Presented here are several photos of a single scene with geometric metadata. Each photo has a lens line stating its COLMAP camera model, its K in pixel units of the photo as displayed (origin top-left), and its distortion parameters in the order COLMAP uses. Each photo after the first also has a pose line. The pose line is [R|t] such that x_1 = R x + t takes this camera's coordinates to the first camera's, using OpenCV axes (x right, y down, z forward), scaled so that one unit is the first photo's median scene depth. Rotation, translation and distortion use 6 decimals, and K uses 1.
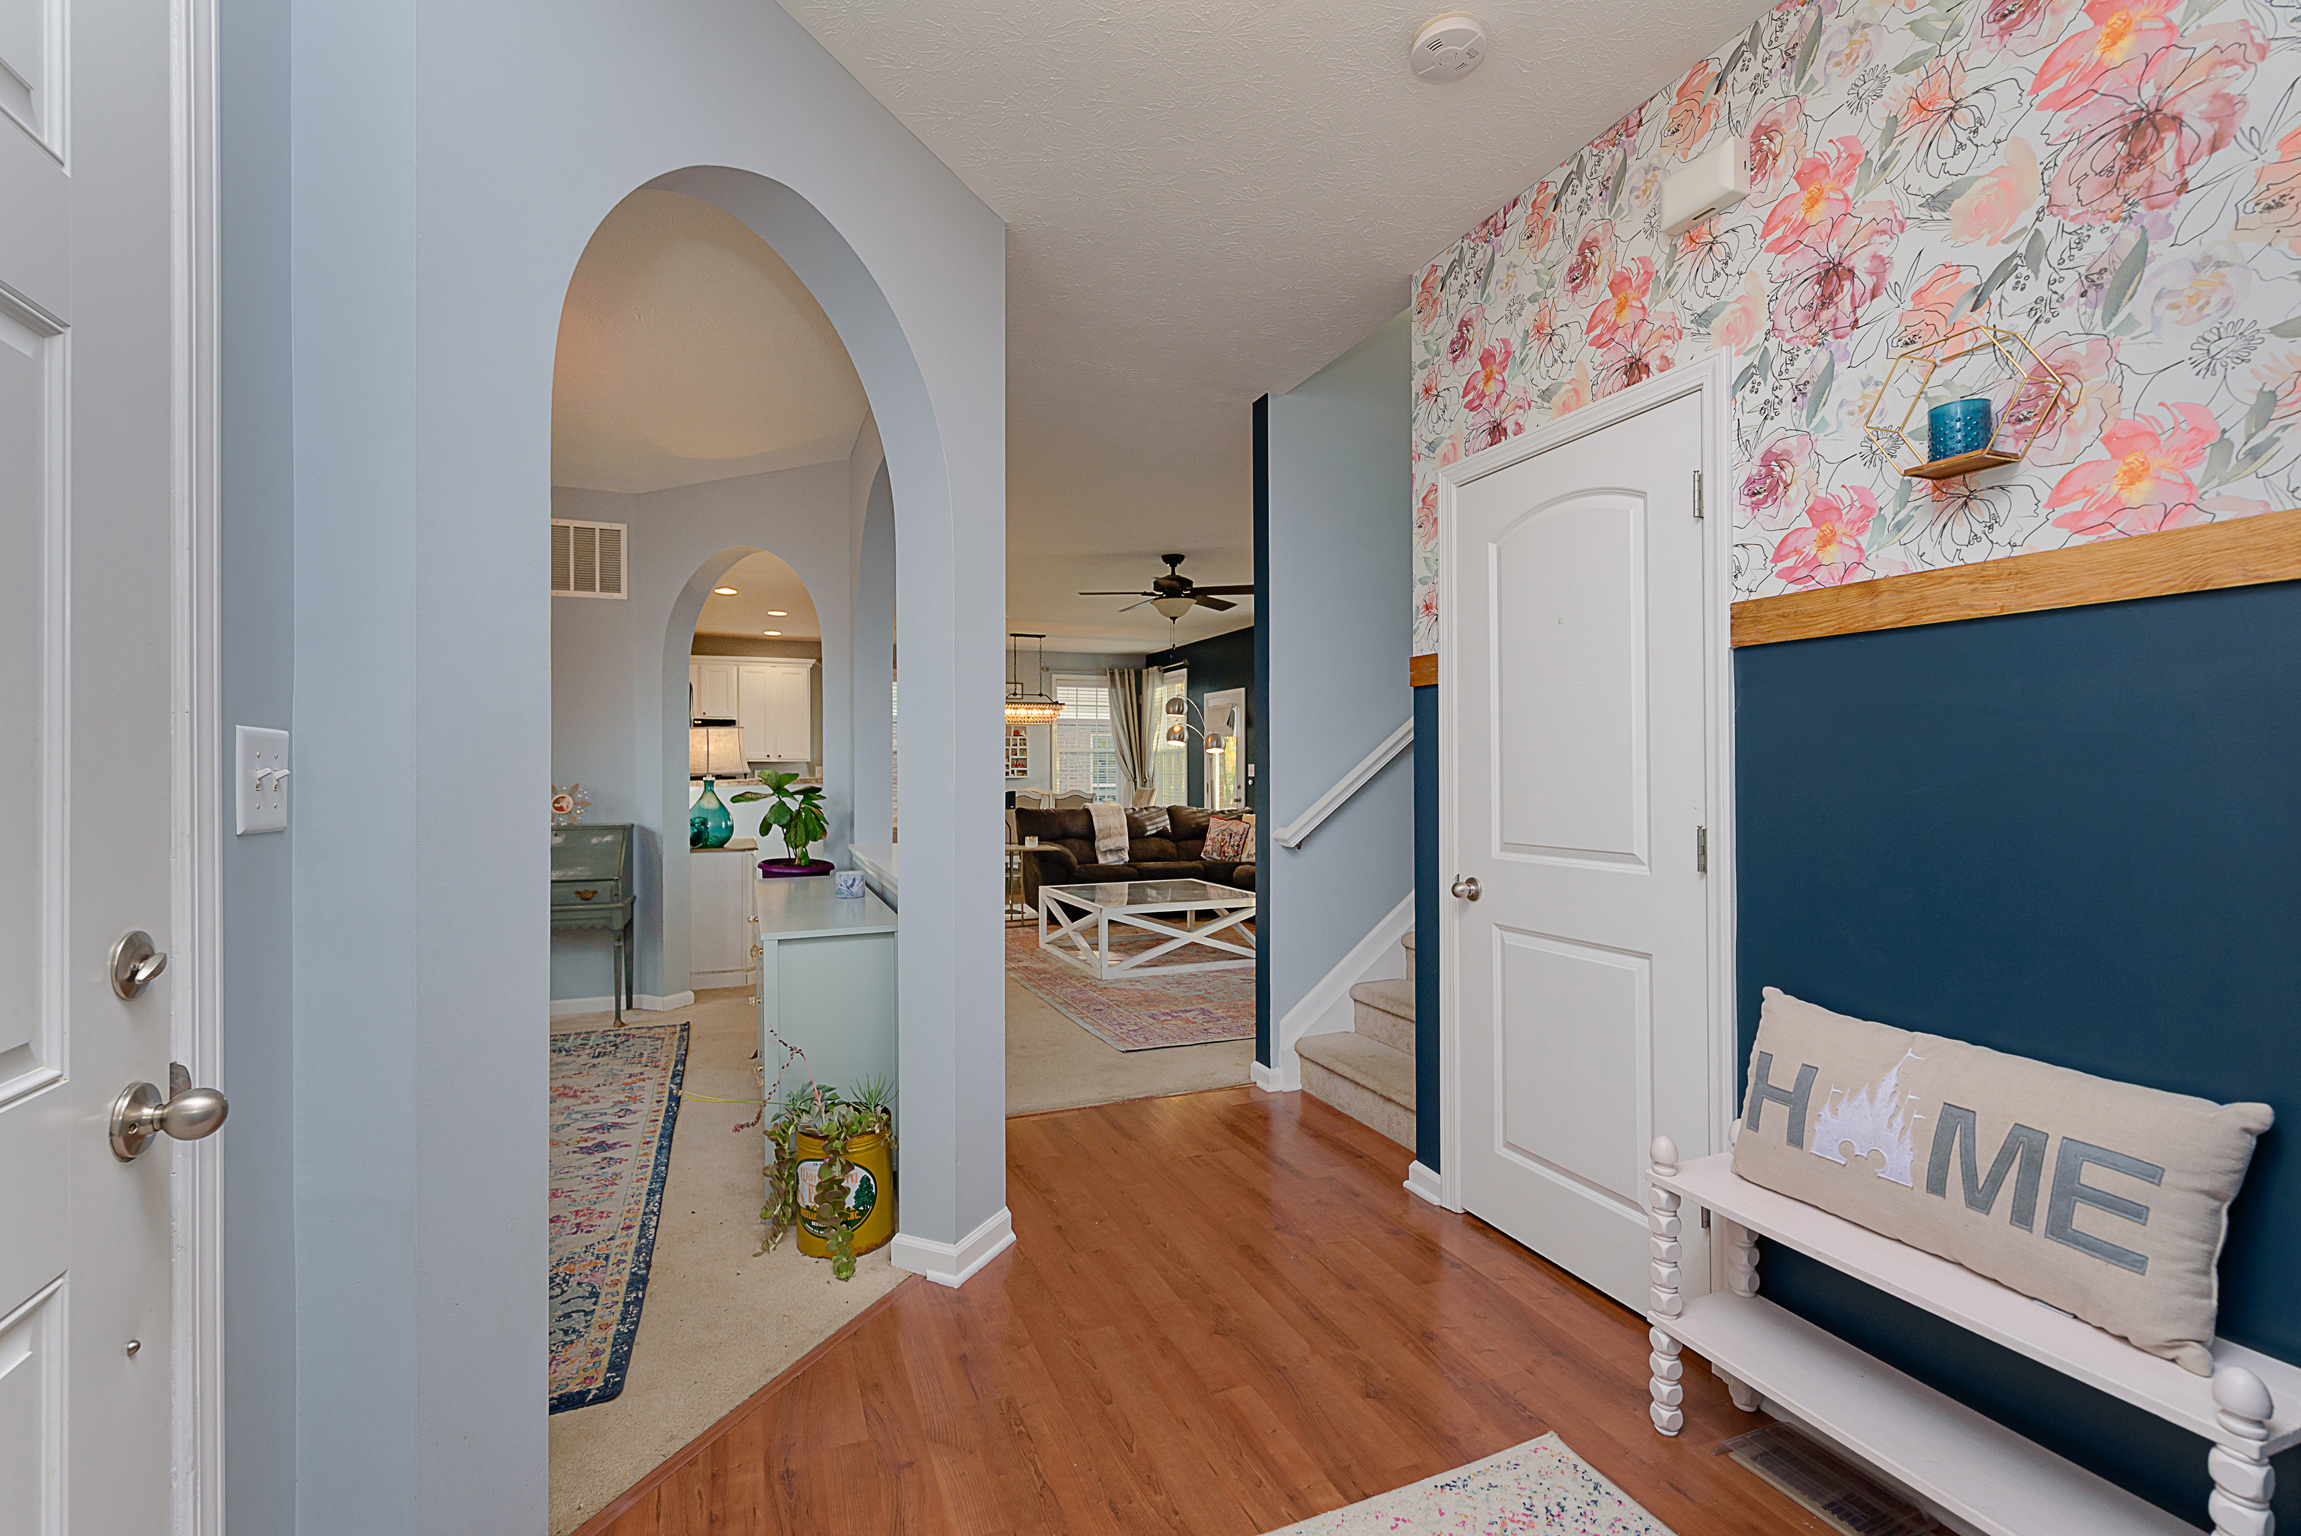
lens RADIAL K [[984.0, 0, 1113.3], [0, 984.0, 764.5], [0, 0, 1]] dist [-0.000132, -0.000574]
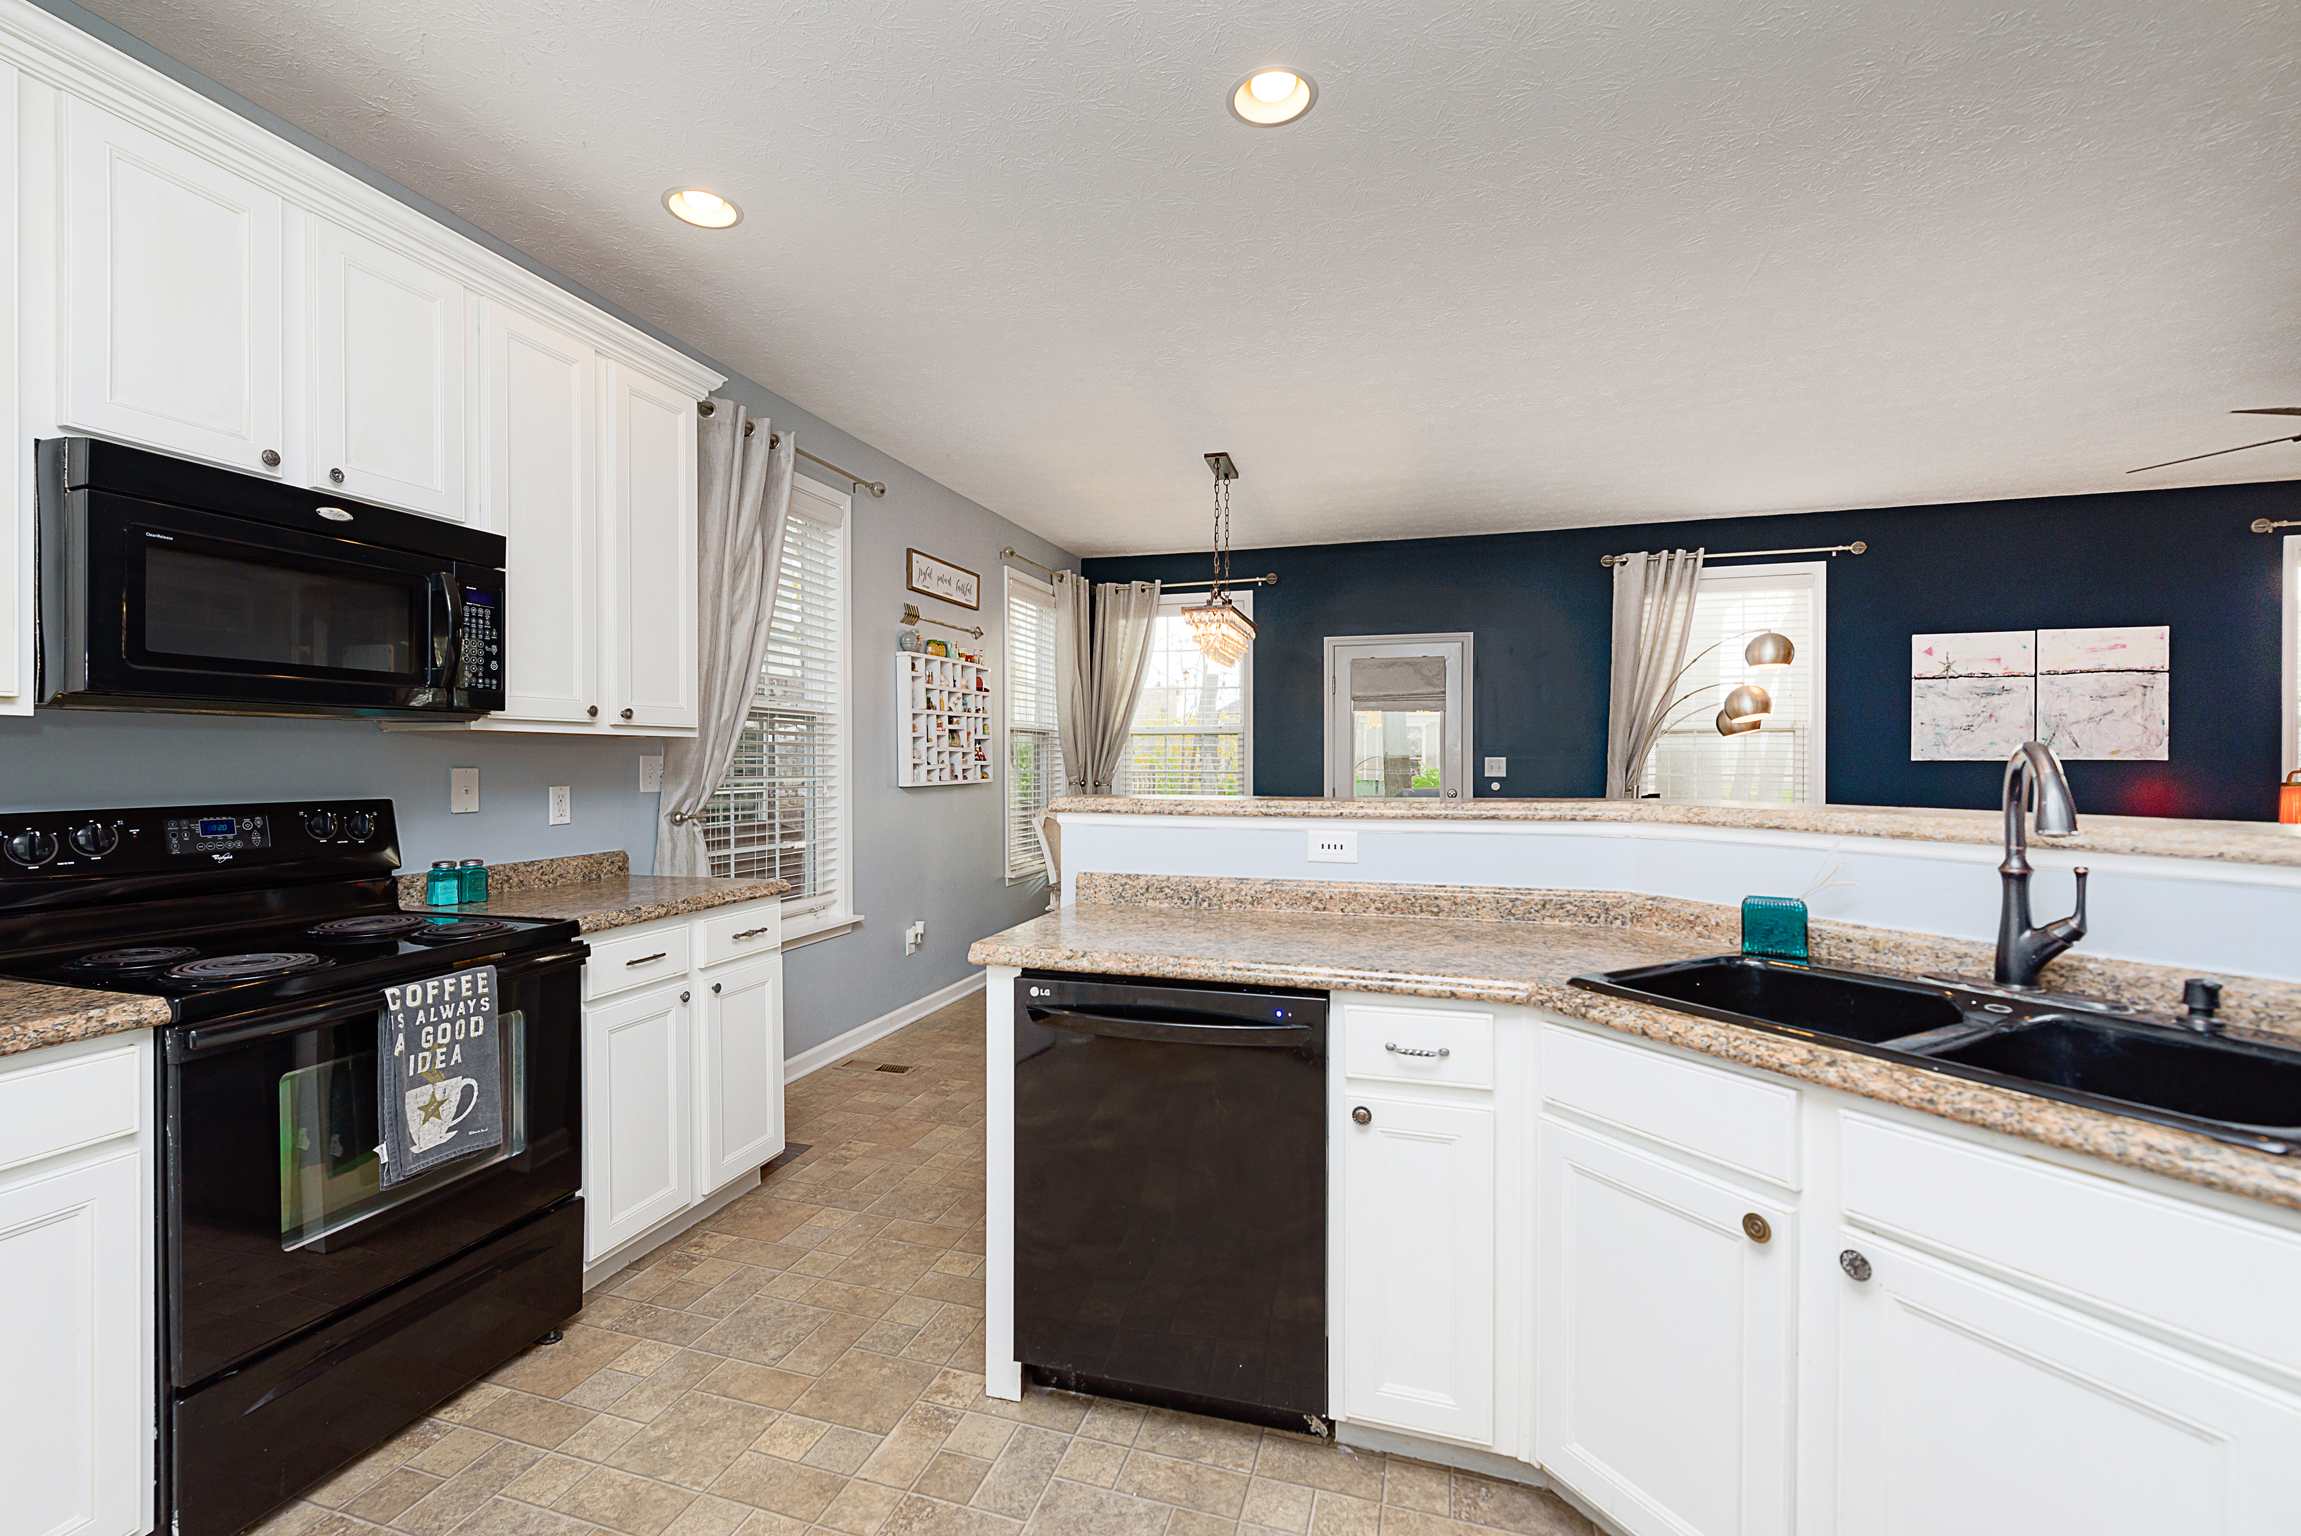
lens RADIAL K [[984.0, 0, 1121.1], [0, 984.0, 761.0], [0, 0, 1]] dist [-0.000132, -0.000574]
pose [[0.621732, 0.002081, 0.783227, -0.492652], [-0.005729, 0.999982, 0.001891, 0.002556], [-0.783209, -0.005662, 0.621733, 0.800688]]
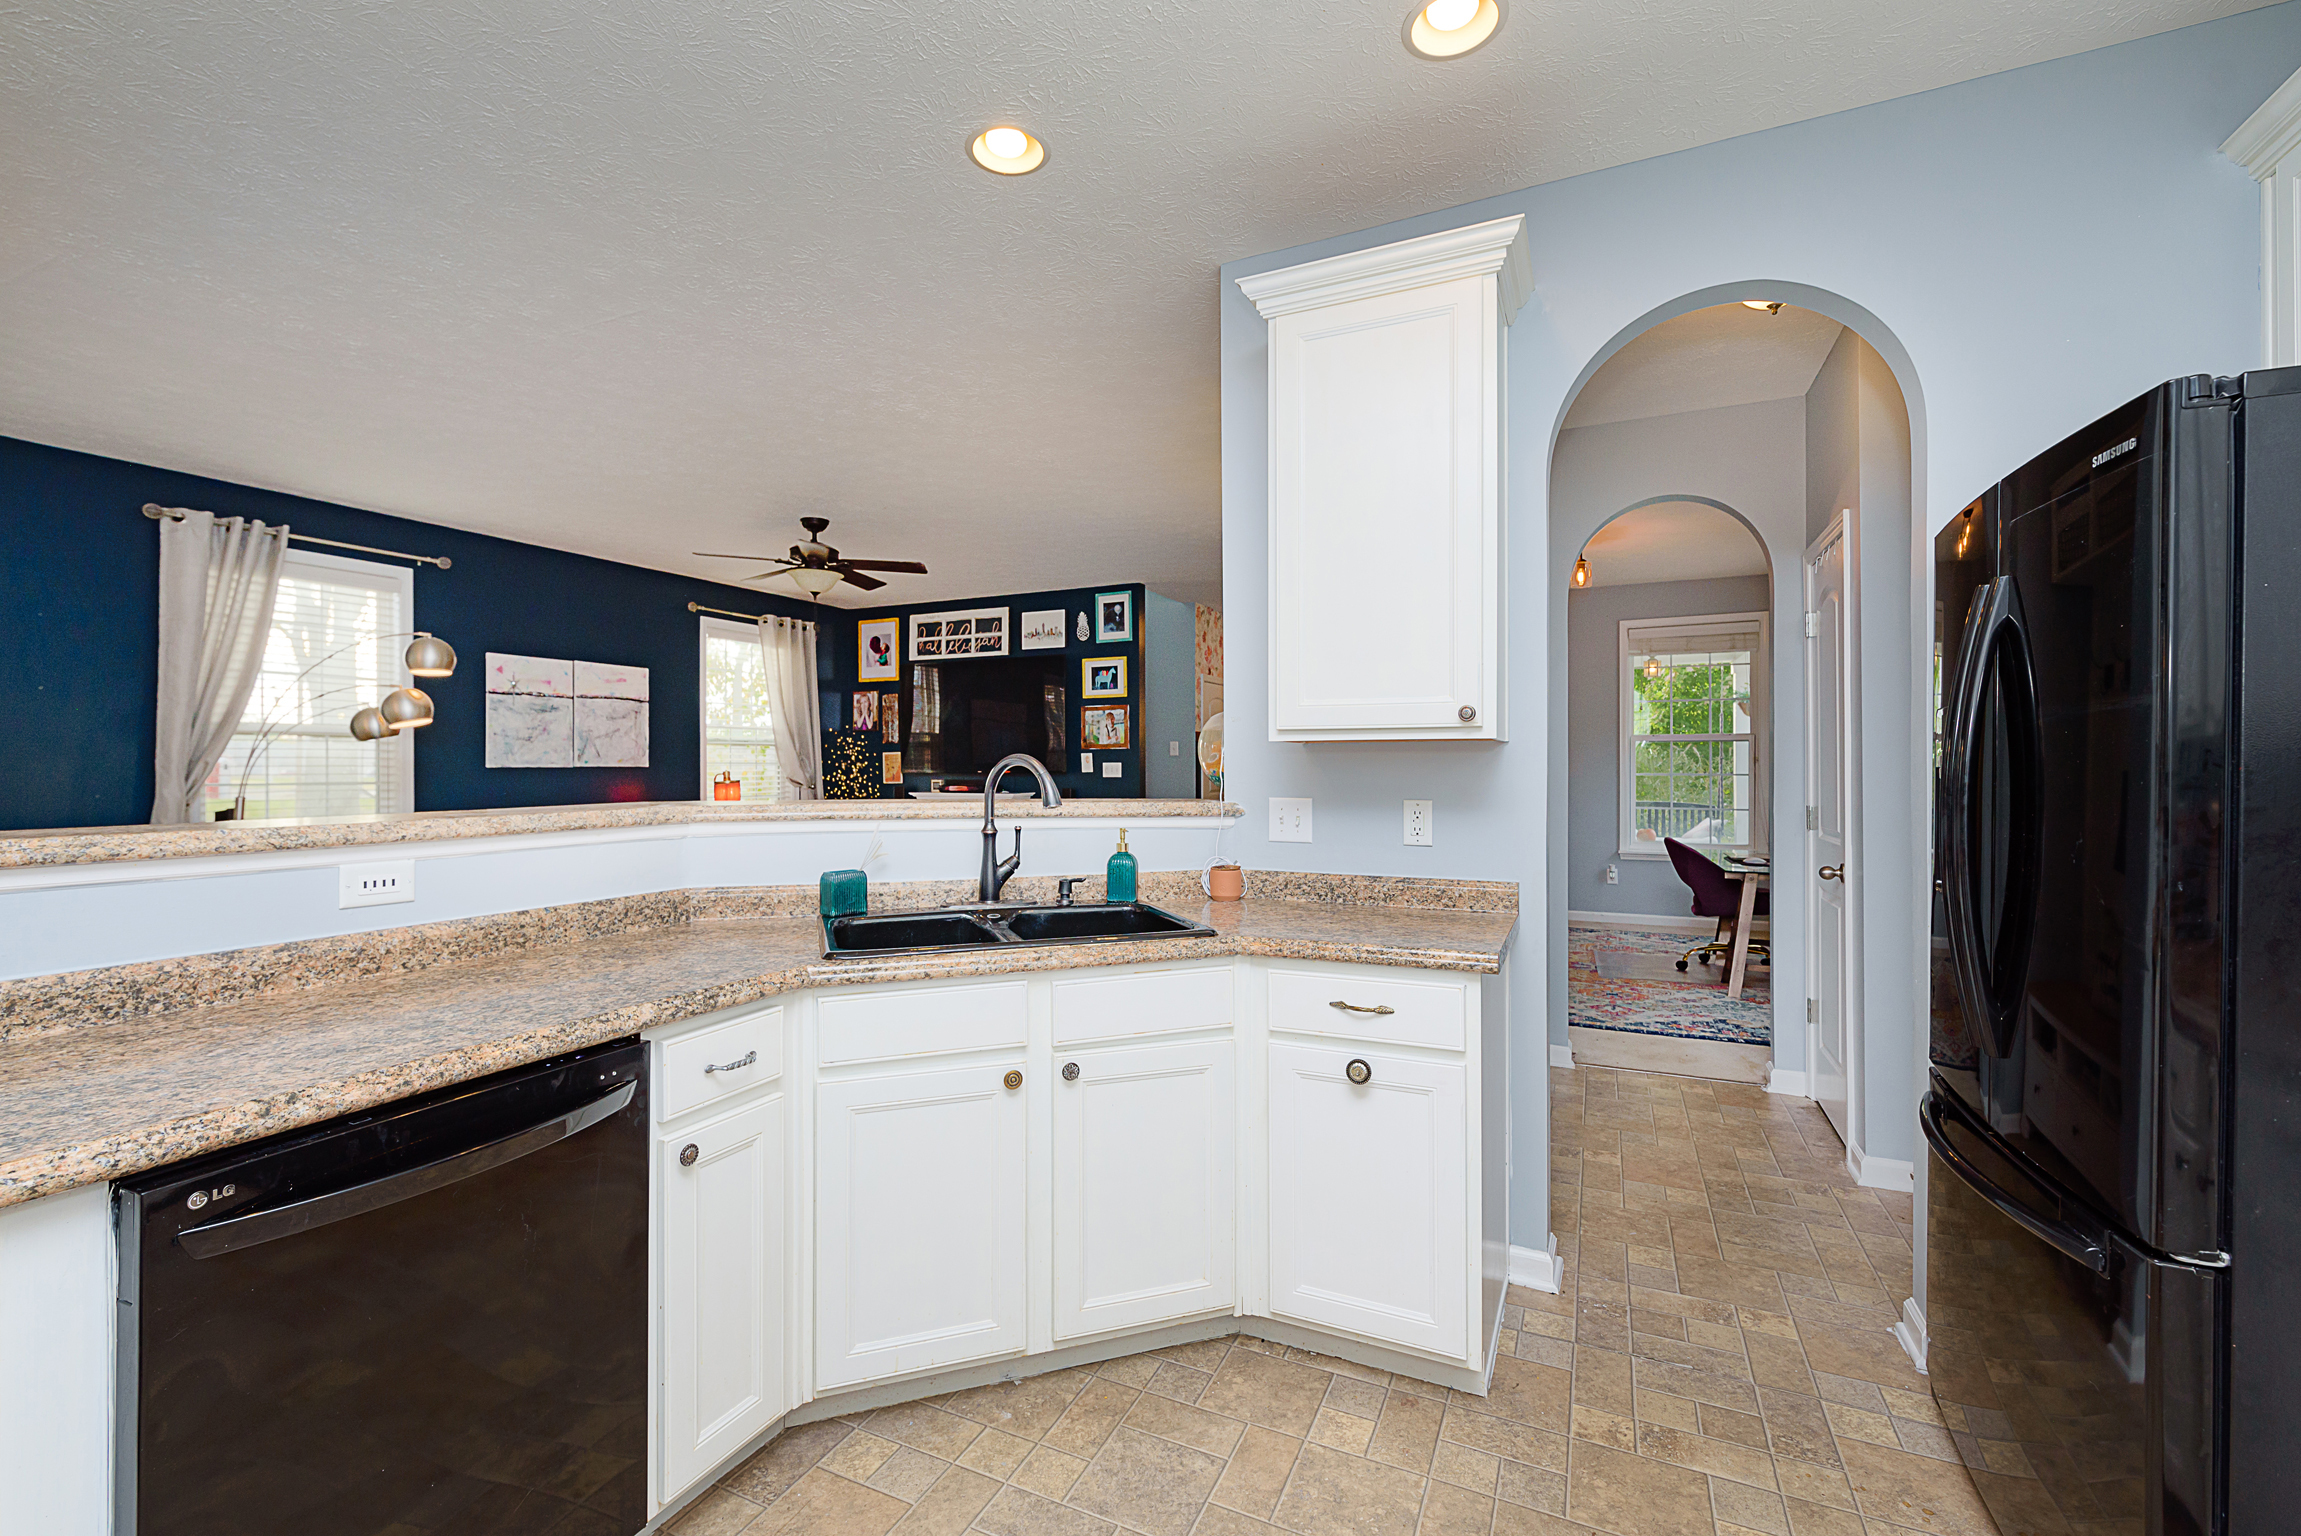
lens RADIAL K [[984.0, 0, 1131.9], [0, 984.0, 770.5], [0, 0, 1]] dist [-0.000132, -0.000574]
pose [[-0.692474, 0.001699, 0.721441, -0.493534], [0.001367, 0.999999, -0.001042, 0.003672], [-0.721442, 0.000264, -0.692475, 0.928901]]
